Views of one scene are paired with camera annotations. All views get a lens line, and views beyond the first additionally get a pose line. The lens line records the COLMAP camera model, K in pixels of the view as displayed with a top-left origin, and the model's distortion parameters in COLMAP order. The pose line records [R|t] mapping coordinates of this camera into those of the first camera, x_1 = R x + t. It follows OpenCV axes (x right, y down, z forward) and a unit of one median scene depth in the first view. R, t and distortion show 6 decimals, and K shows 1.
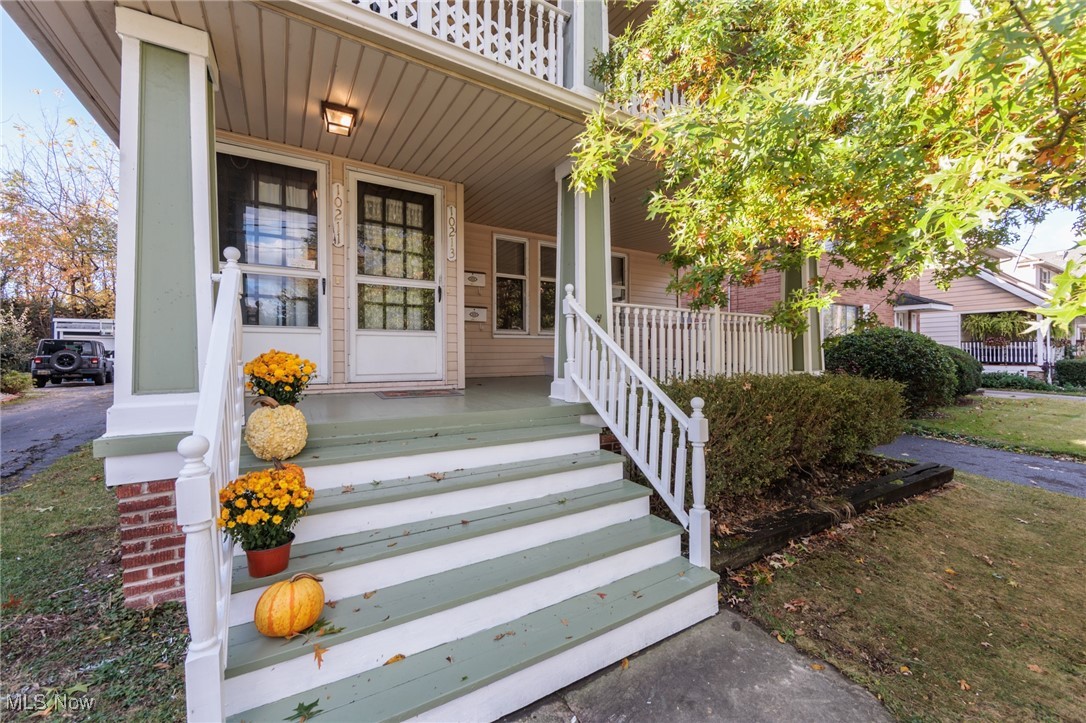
lens RADIAL K [[434.5, 0, 541.3], [0, 434.5, 356.9], [0, 0, 1]] dist [-0.000828, -0.000442]
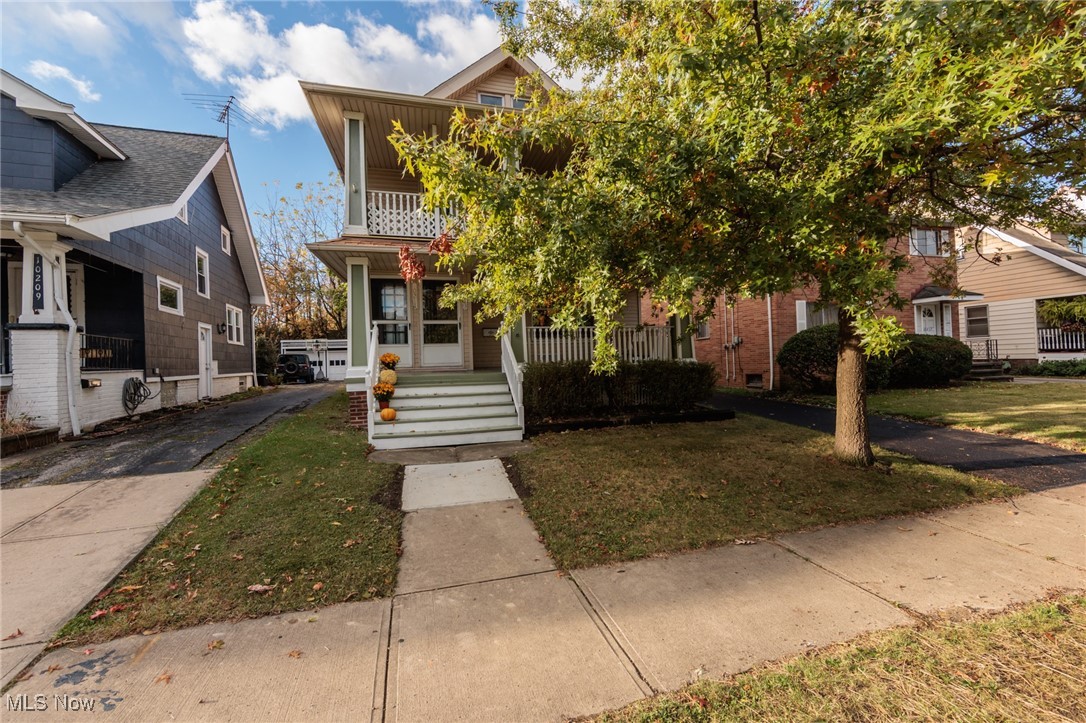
lens RADIAL K [[434.5, 0, 541.3], [0, 434.5, 356.9], [0, 0, 1]] dist [-0.000828, -0.000442]
pose [[0.961847, -0.028664, -0.272083, 0.850357], [0.026497, 0.999581, -0.011636, 0.051834], [0.272302, 0.003983, 0.962203, -1.118400]]
